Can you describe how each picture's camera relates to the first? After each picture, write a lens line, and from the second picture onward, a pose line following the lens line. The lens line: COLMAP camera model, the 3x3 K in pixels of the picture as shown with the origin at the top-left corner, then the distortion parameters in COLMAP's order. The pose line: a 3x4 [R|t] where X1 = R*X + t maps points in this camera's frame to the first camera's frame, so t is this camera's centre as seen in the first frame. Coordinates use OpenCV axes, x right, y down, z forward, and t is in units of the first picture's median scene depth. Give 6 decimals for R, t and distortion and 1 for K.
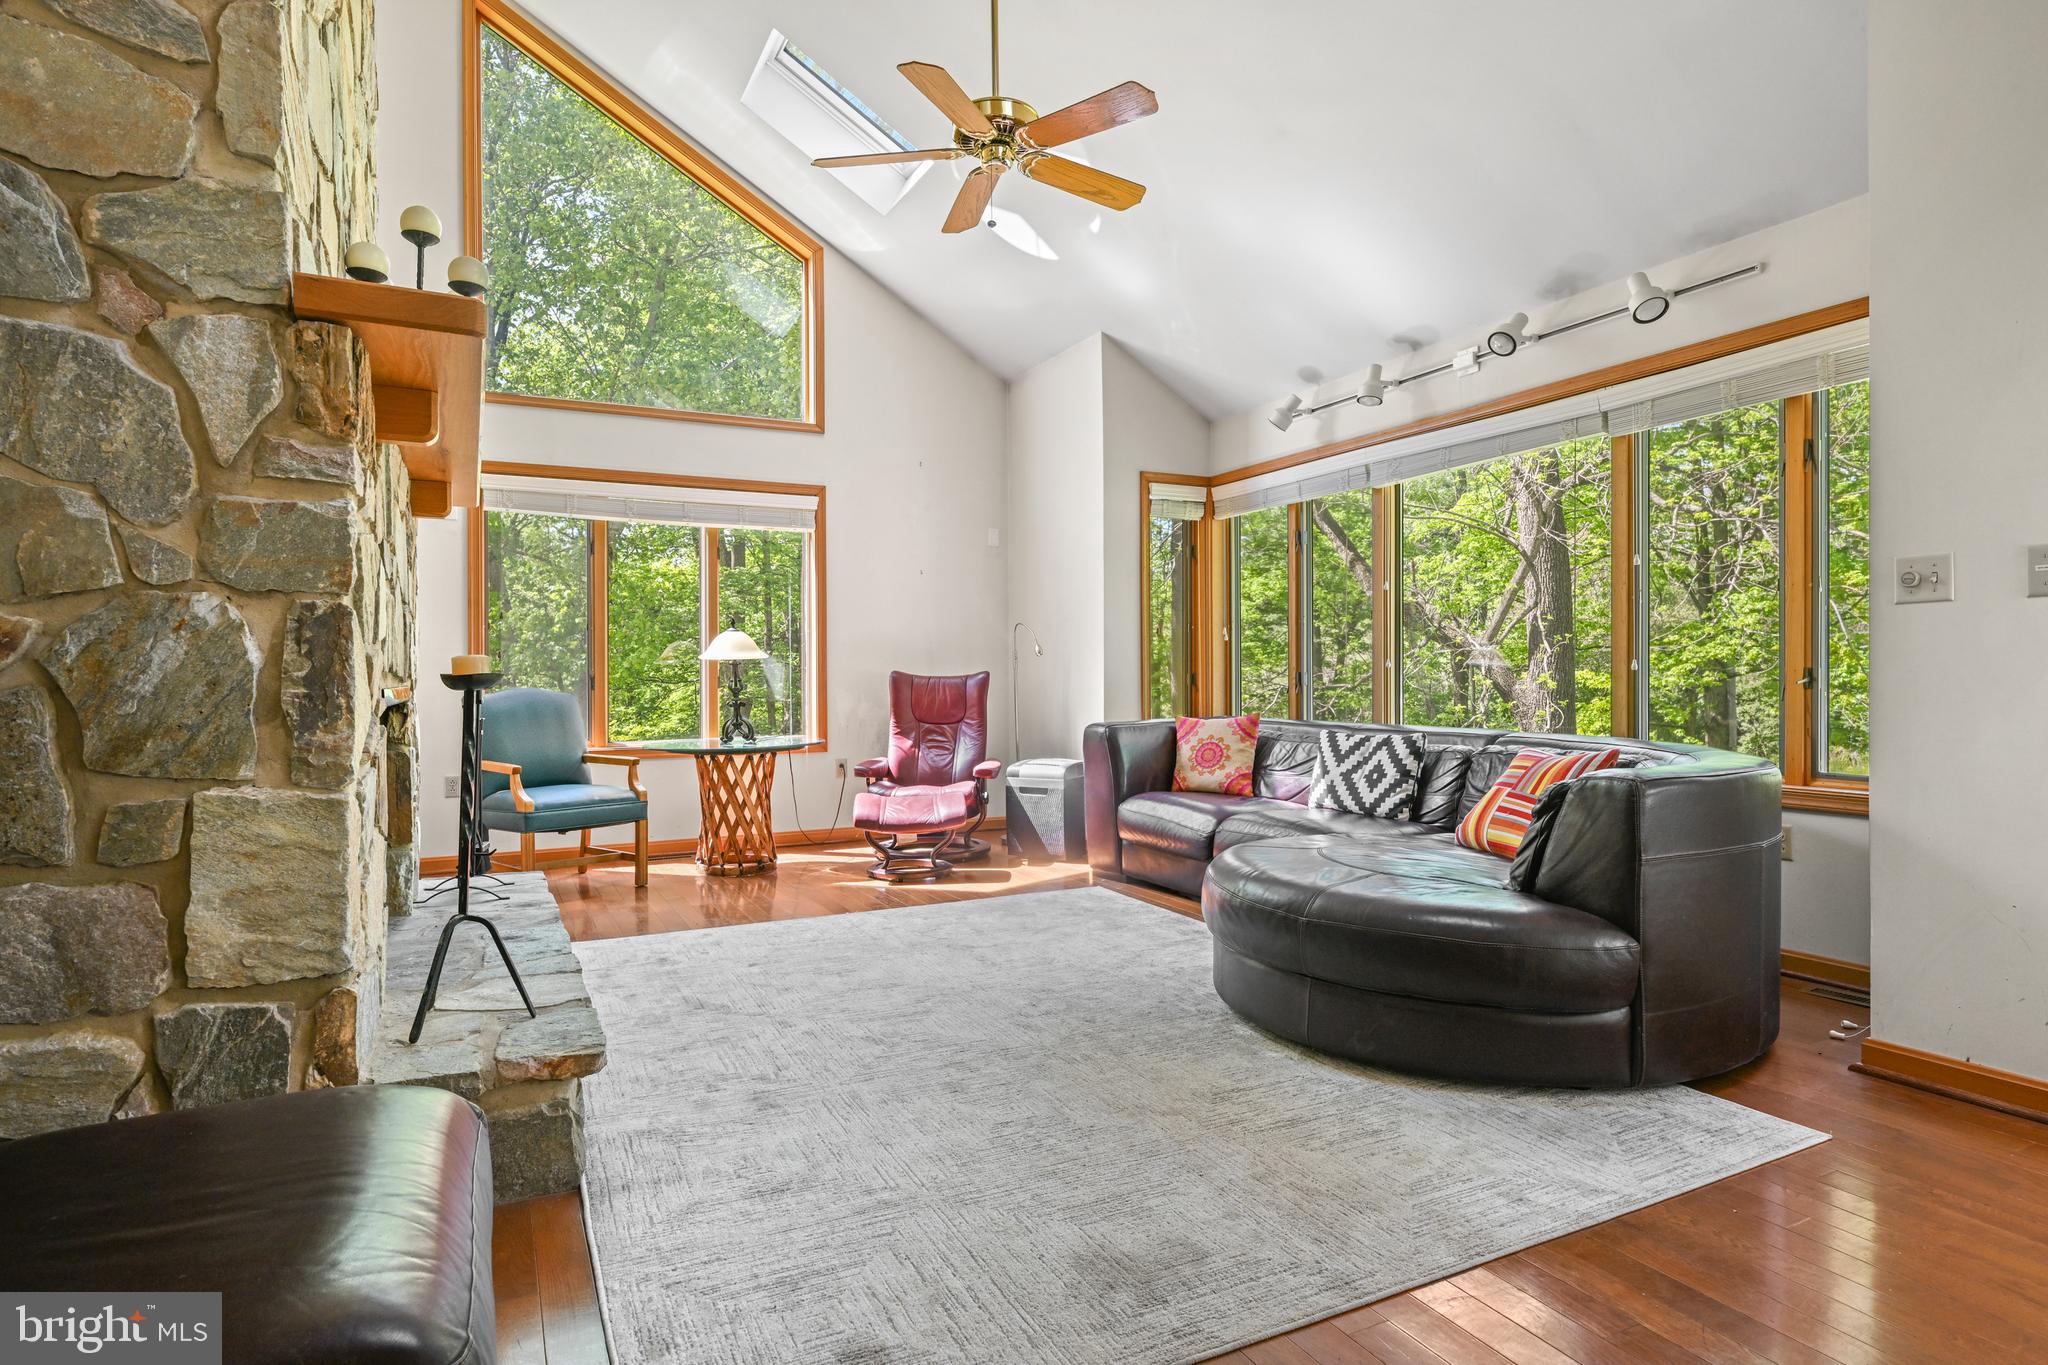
lens RADIAL K [[1069.4, 0, 1021.7], [0, 1069.4, 676.5], [0, 0, 1]] dist [0.006336, 0.000594]
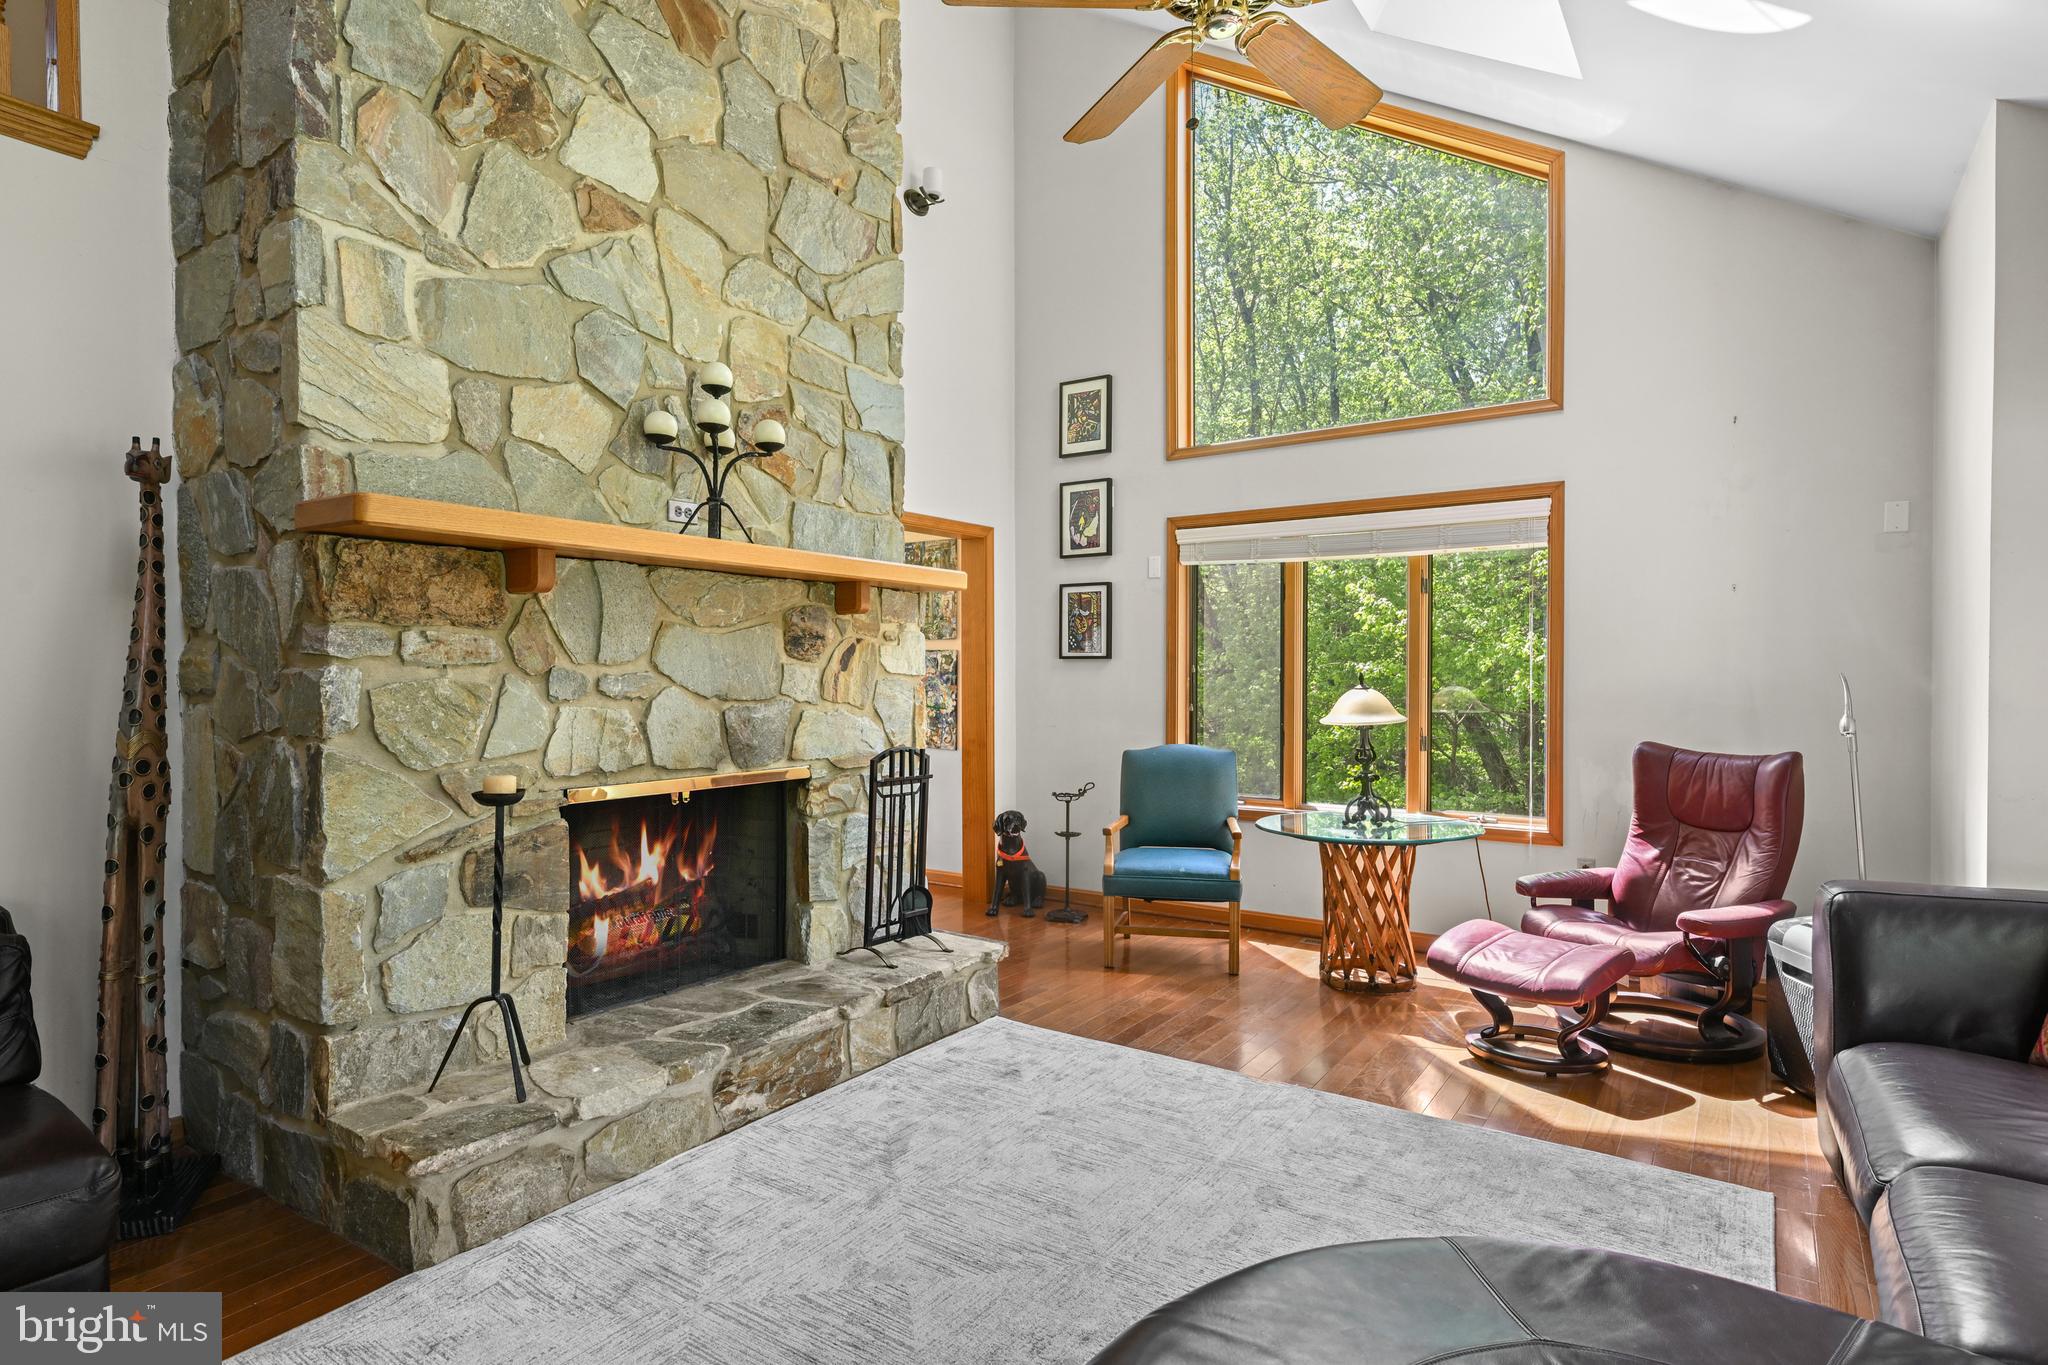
lens RADIAL K [[1069.4, 0, 1009.4], [0, 1069.4, 686.2], [0, 0, 1]] dist [0.006336, 0.000594]
pose [[0.489876, 0.012856, -0.871697, 0.328644], [-0.003907, 0.999914, 0.012552, -0.056900], [0.871783, -0.002743, 0.489884, 0.386479]]
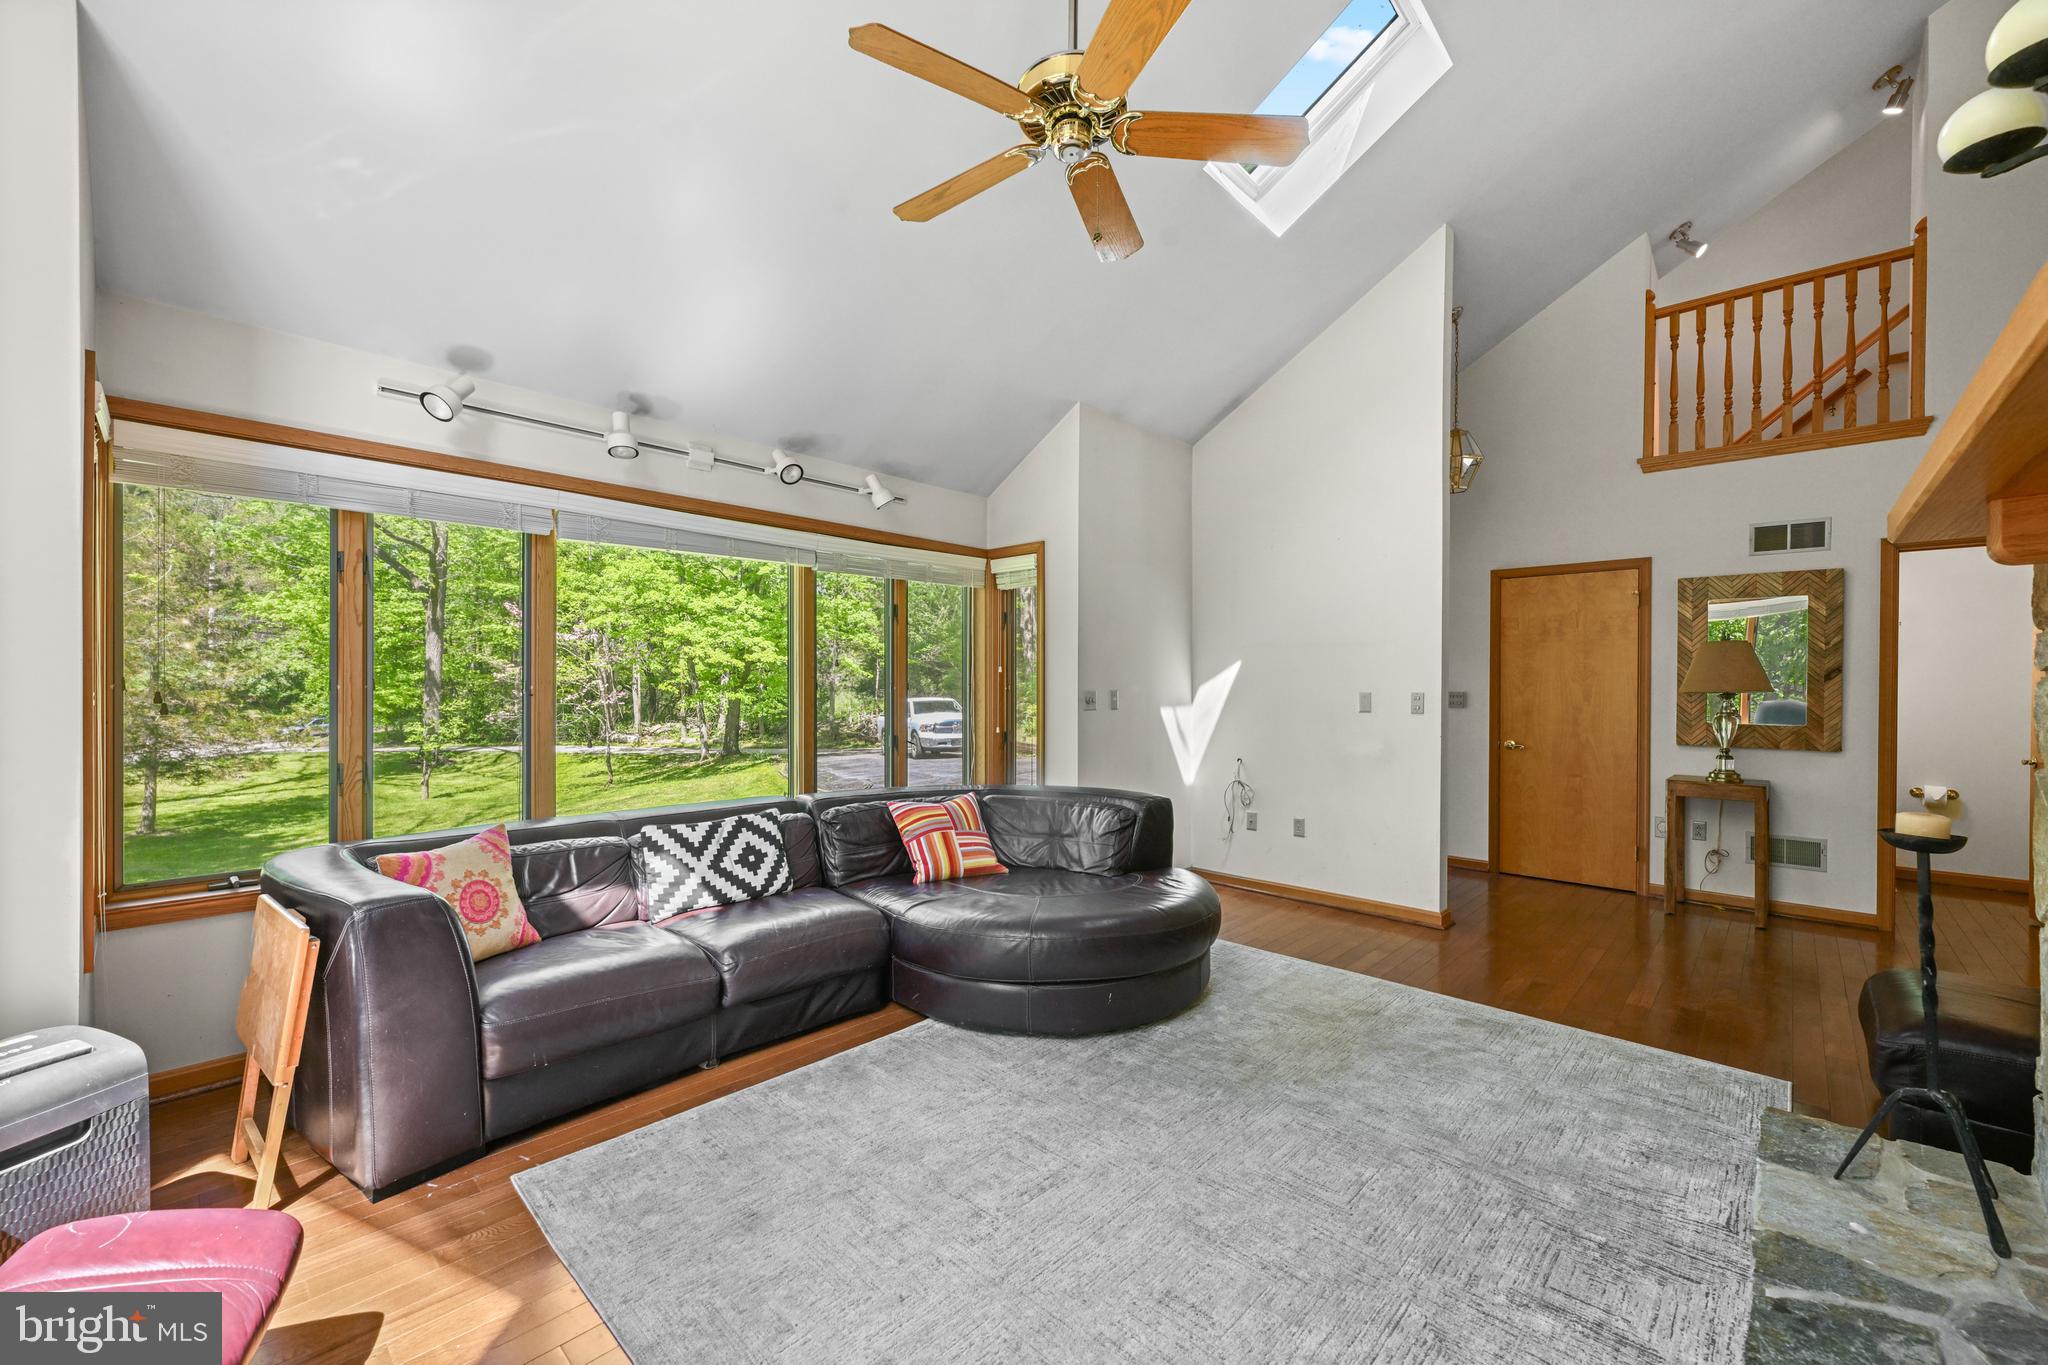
lens RADIAL K [[812.5, 0, 1018.7], [0, 812.5, 691.6], [0, 0, 1]] dist [-0.004770, 0.001201]
pose [[-0.328851, -0.001765, 0.944380, -0.396184], [-0.001288, 0.999998, 0.001420, -0.054587], [-0.944381, -0.000749, -0.328852, 0.855513]]
